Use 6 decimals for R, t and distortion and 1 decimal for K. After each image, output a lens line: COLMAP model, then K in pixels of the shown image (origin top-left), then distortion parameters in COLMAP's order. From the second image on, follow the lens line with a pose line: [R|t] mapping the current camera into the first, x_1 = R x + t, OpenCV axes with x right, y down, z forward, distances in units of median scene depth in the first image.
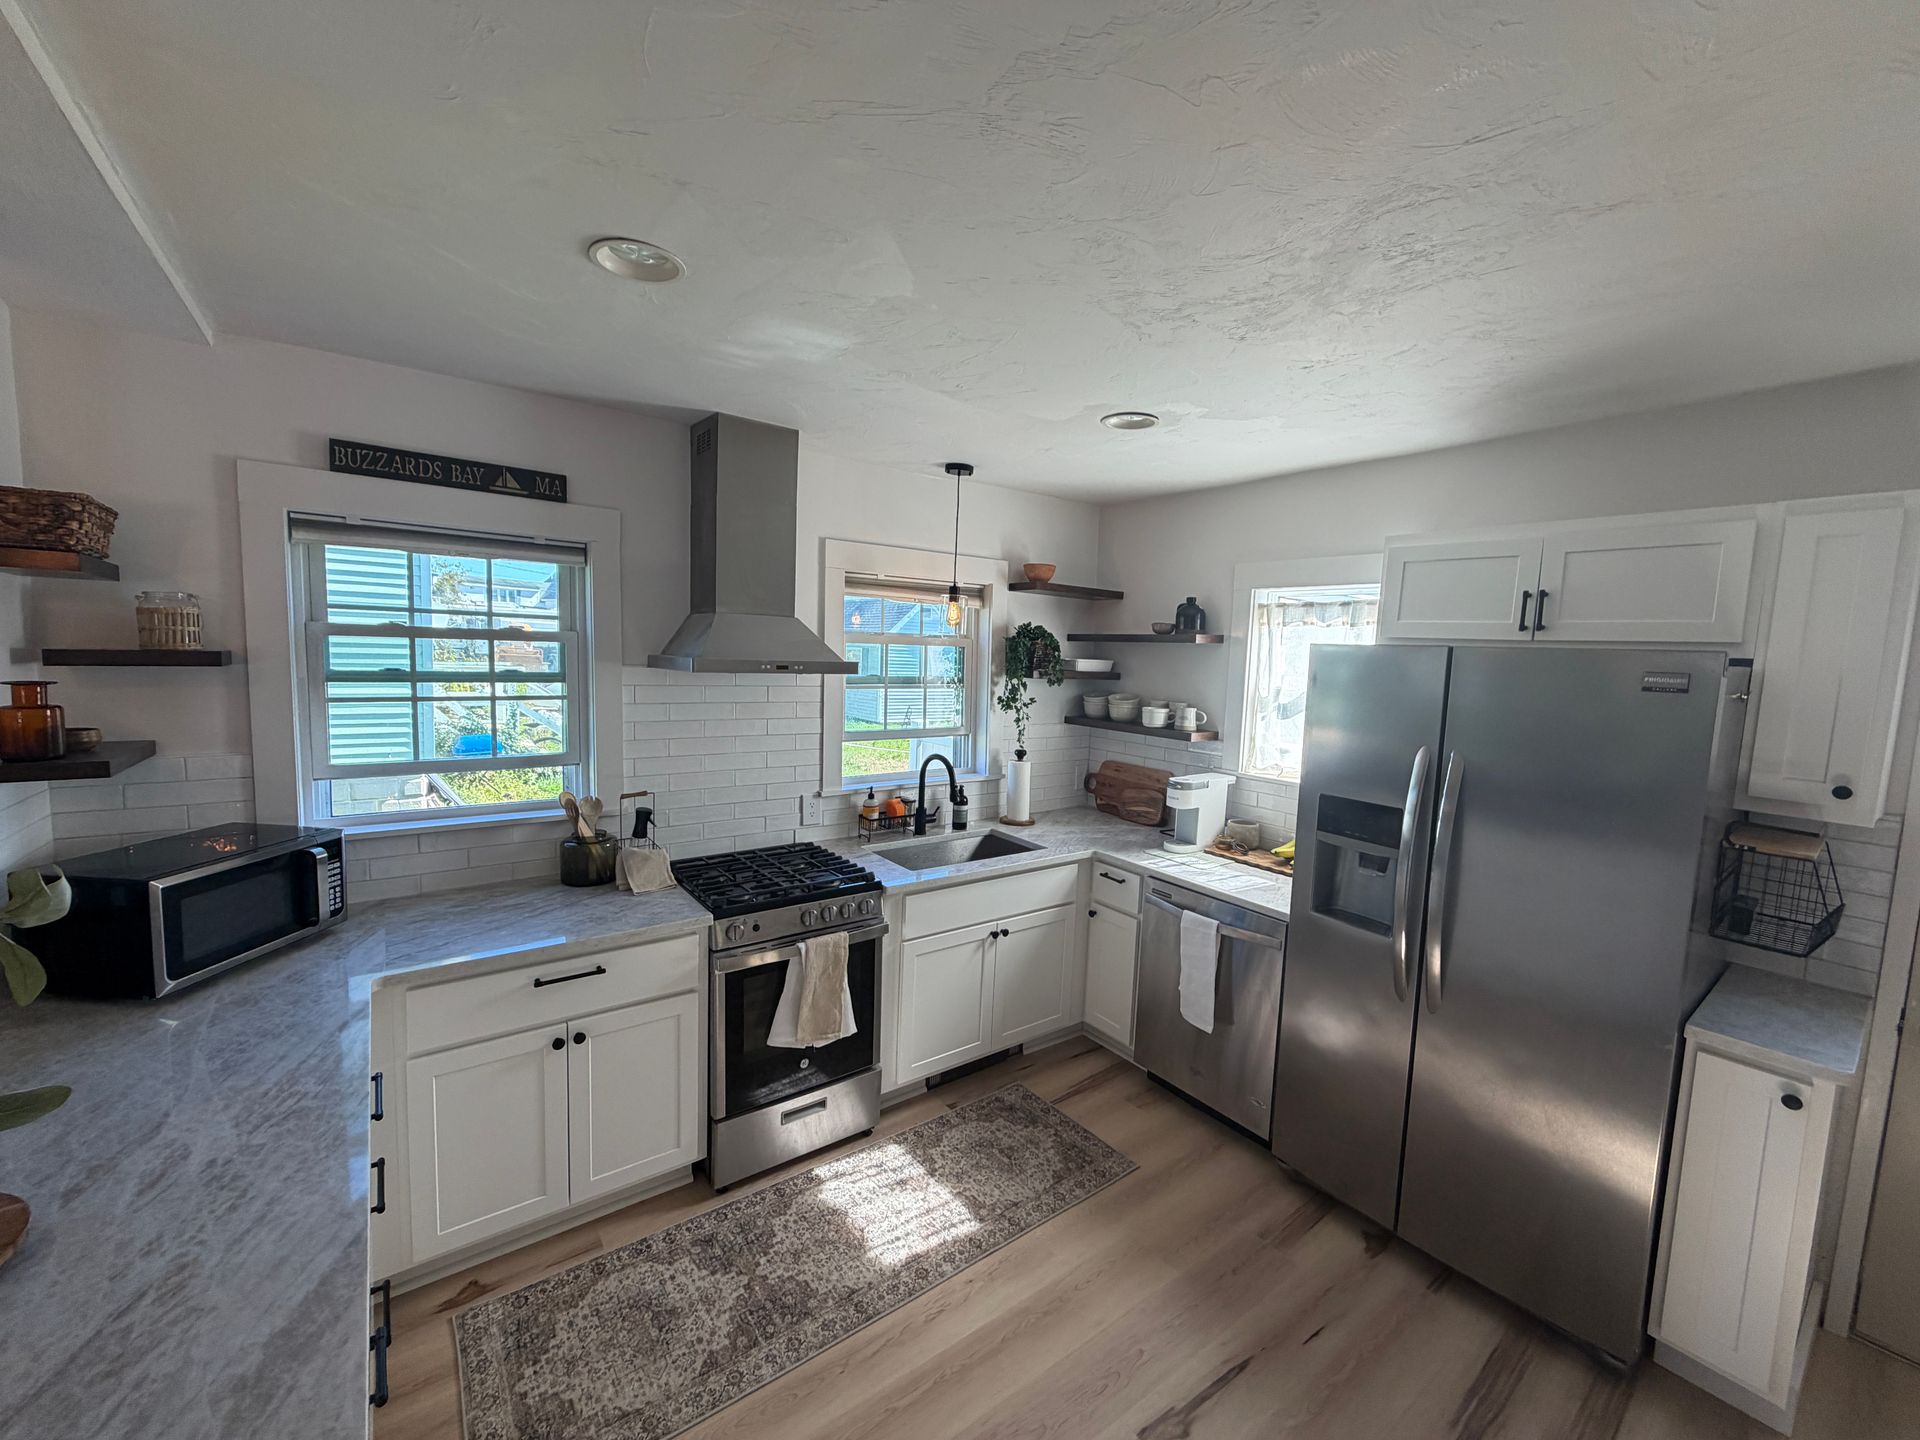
lens RADIAL K [[764.6, 0, 959.6], [0, 764.6, 722.0], [0, 0, 1]] dist [-0.001916, -0.000161]
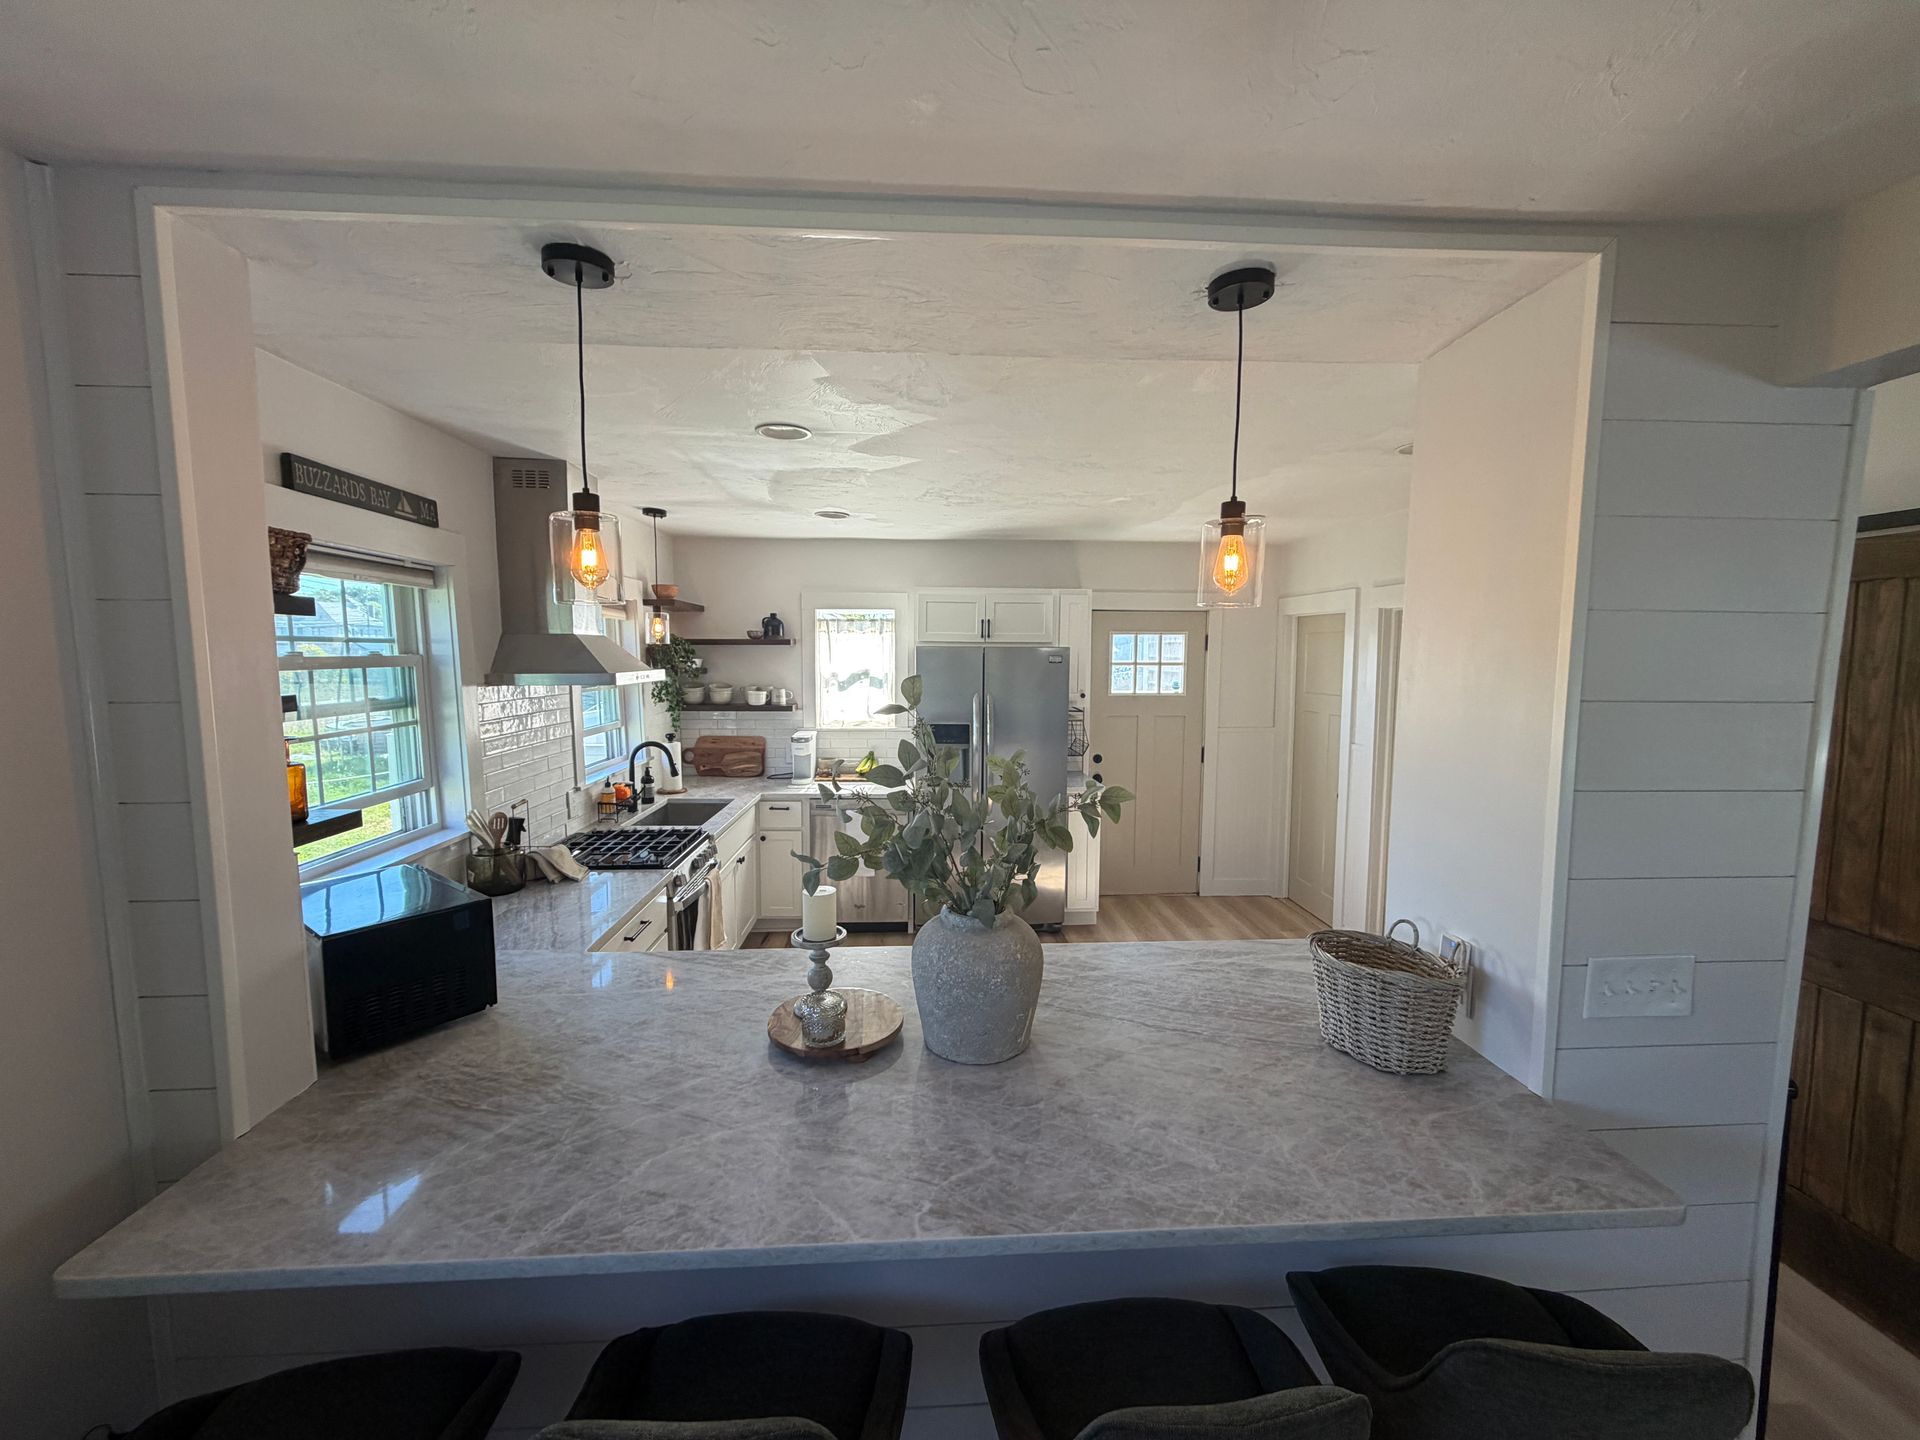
lens RADIAL K [[764.6, 0, 956.2], [0, 764.6, 721.5], [0, 0, 1]] dist [-0.001916, -0.000161]
pose [[0.551985, -0.111133, 0.826415, -0.787387], [0.094873, 0.993013, 0.070168, -0.030426], [-0.828439, 0.039673, 0.558672, -0.096157]]
